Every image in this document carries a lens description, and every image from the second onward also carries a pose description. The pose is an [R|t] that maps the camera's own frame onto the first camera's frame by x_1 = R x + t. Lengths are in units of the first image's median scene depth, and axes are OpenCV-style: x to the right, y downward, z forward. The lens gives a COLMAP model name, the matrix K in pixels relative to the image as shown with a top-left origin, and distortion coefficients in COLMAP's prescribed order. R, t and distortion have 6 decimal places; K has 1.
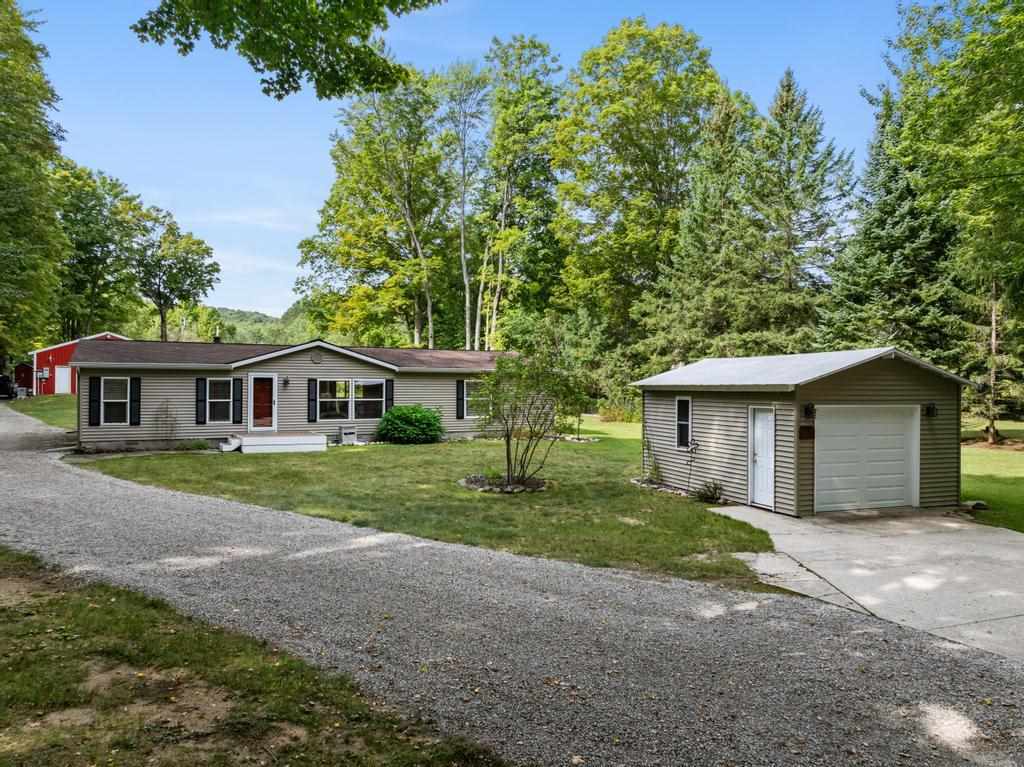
lens RADIAL K [[710.2, 0, 512.0], [0, 710.2, 383.5], [0, 0, 1]] dist [-0.062273, 0.026368]
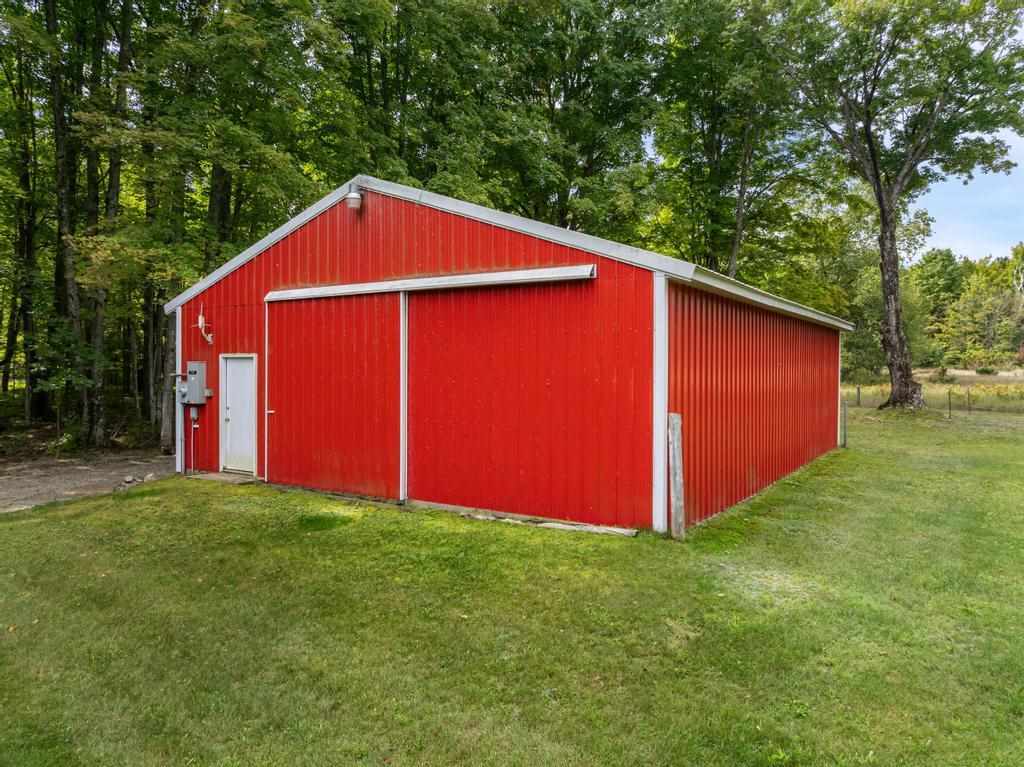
lens RADIAL K [[710.2, 0, 512.0], [0, 710.2, 383.5], [0, 0, 1]] dist [-0.062273, 0.026368]
pose [[0.450863, 0.001219, -0.892593, -0.390629], [0.006244, 0.999970, 0.004520, -0.014851], [0.892572, -0.007611, 0.450842, 0.974211]]
